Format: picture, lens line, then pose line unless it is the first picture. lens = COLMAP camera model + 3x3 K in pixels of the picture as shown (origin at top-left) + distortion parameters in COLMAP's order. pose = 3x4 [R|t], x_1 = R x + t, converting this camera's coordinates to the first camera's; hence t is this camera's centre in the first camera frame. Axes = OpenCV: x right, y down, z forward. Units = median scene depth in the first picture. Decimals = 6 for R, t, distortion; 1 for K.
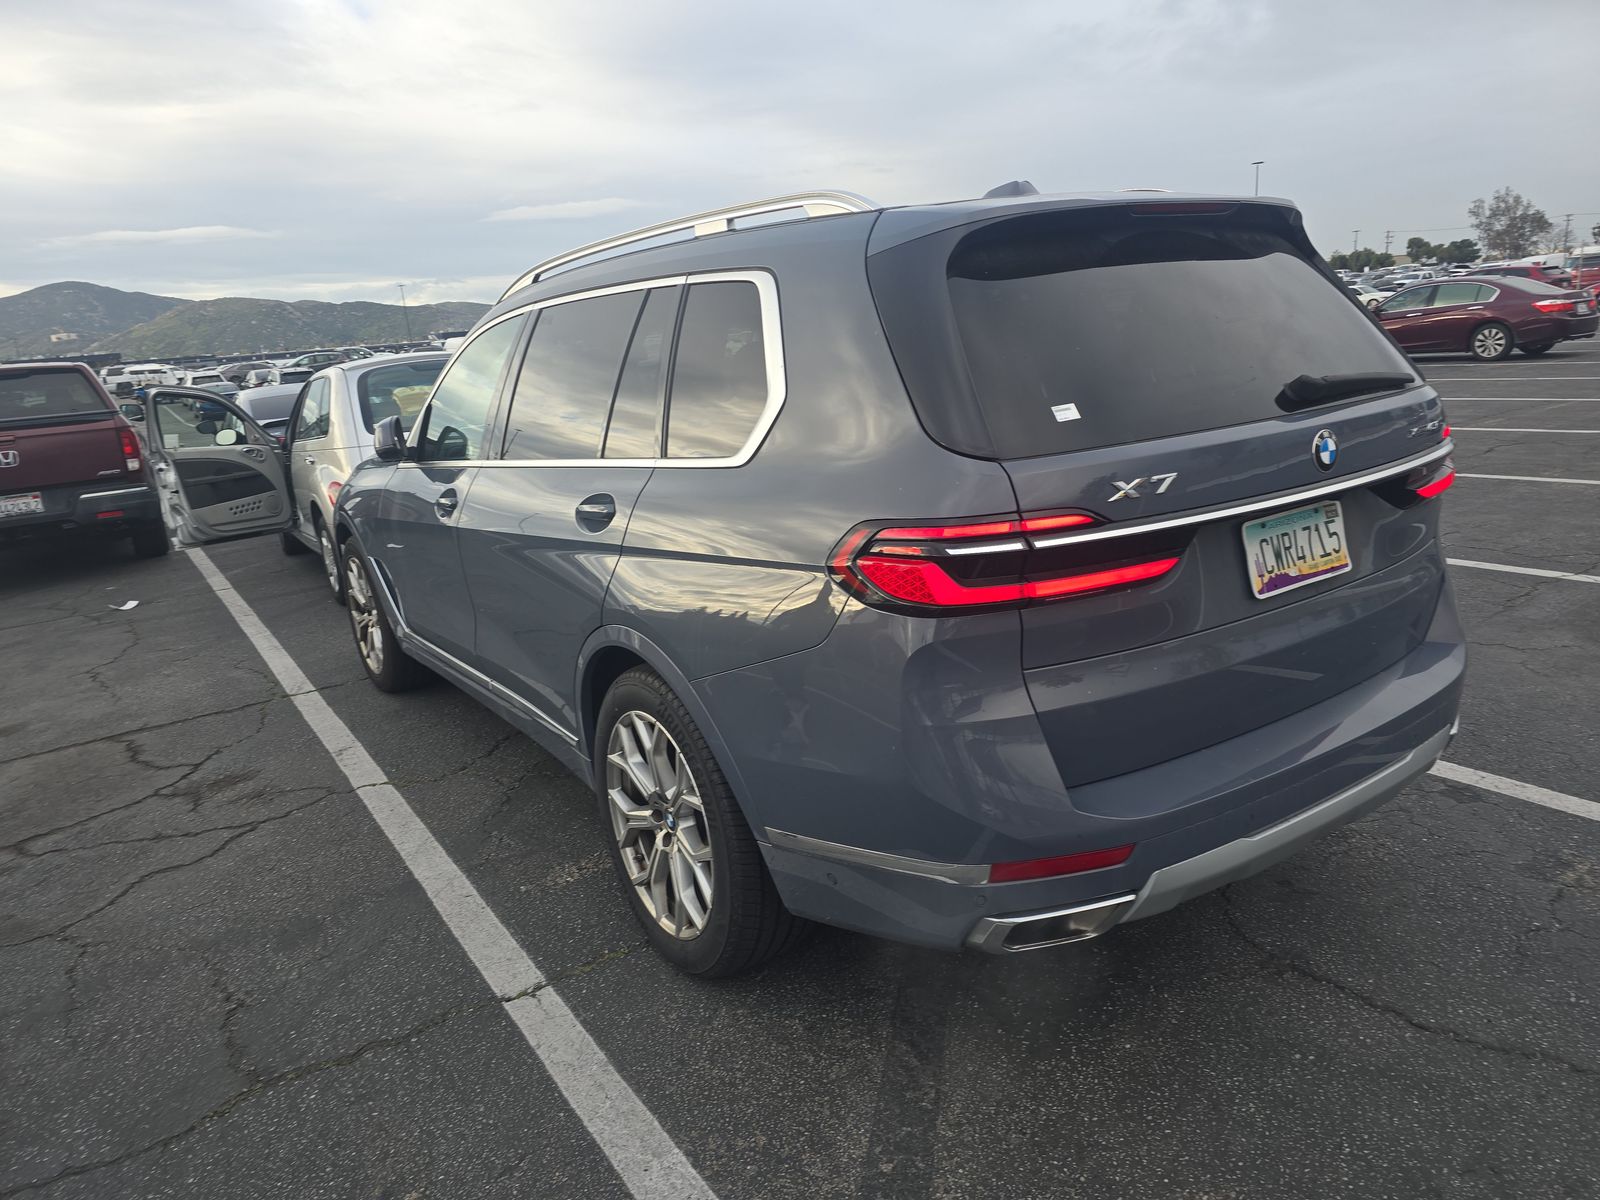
lens RADIAL K [[1090.8, 0, 789.8], [0, 1090.8, 592.4], [0, 0, 1]] dist [0.046038, -0.041375]
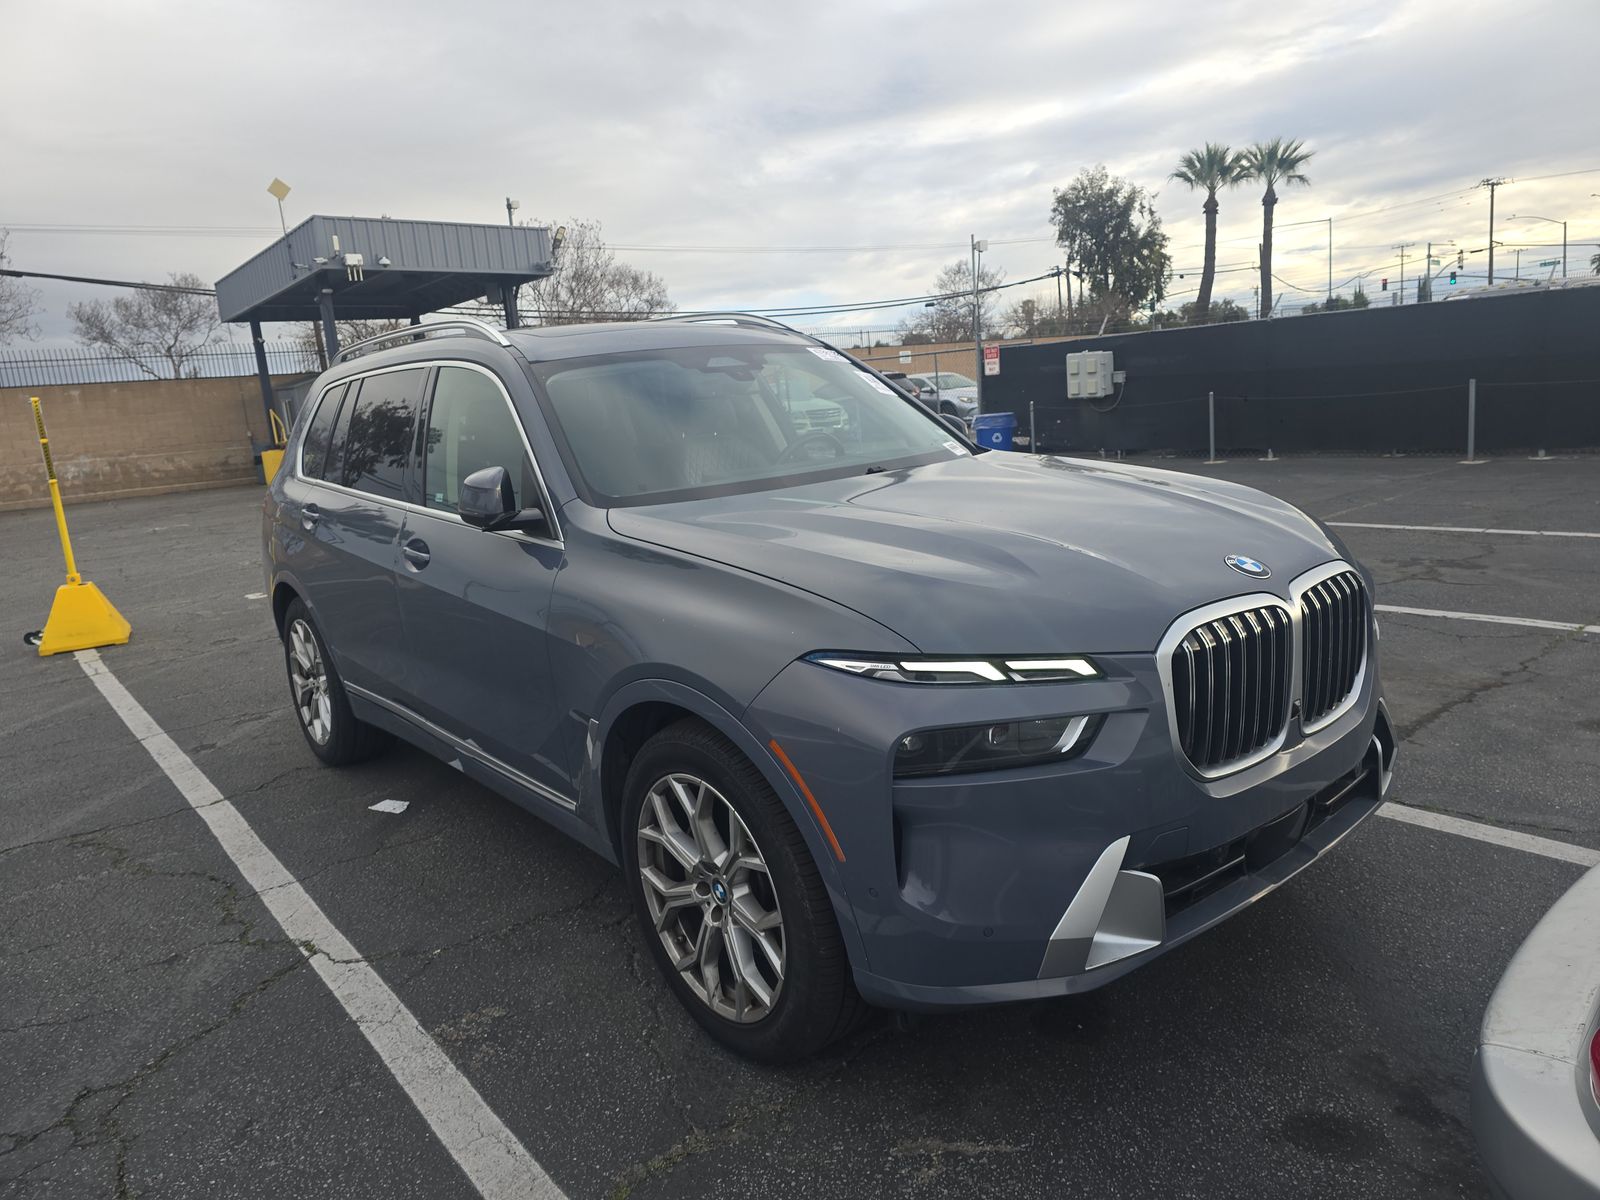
lens RADIAL K [[1090.8, 0, 789.8], [0, 1090.8, 592.4], [0, 0, 1]] dist [0.046038, -0.041375]
pose [[-0.982894, 0.179672, -0.040454, -0.312942], [0.148113, 0.901705, 0.406190, -0.811490], [0.109459, 0.393250, -0.912893, 3.673228]]
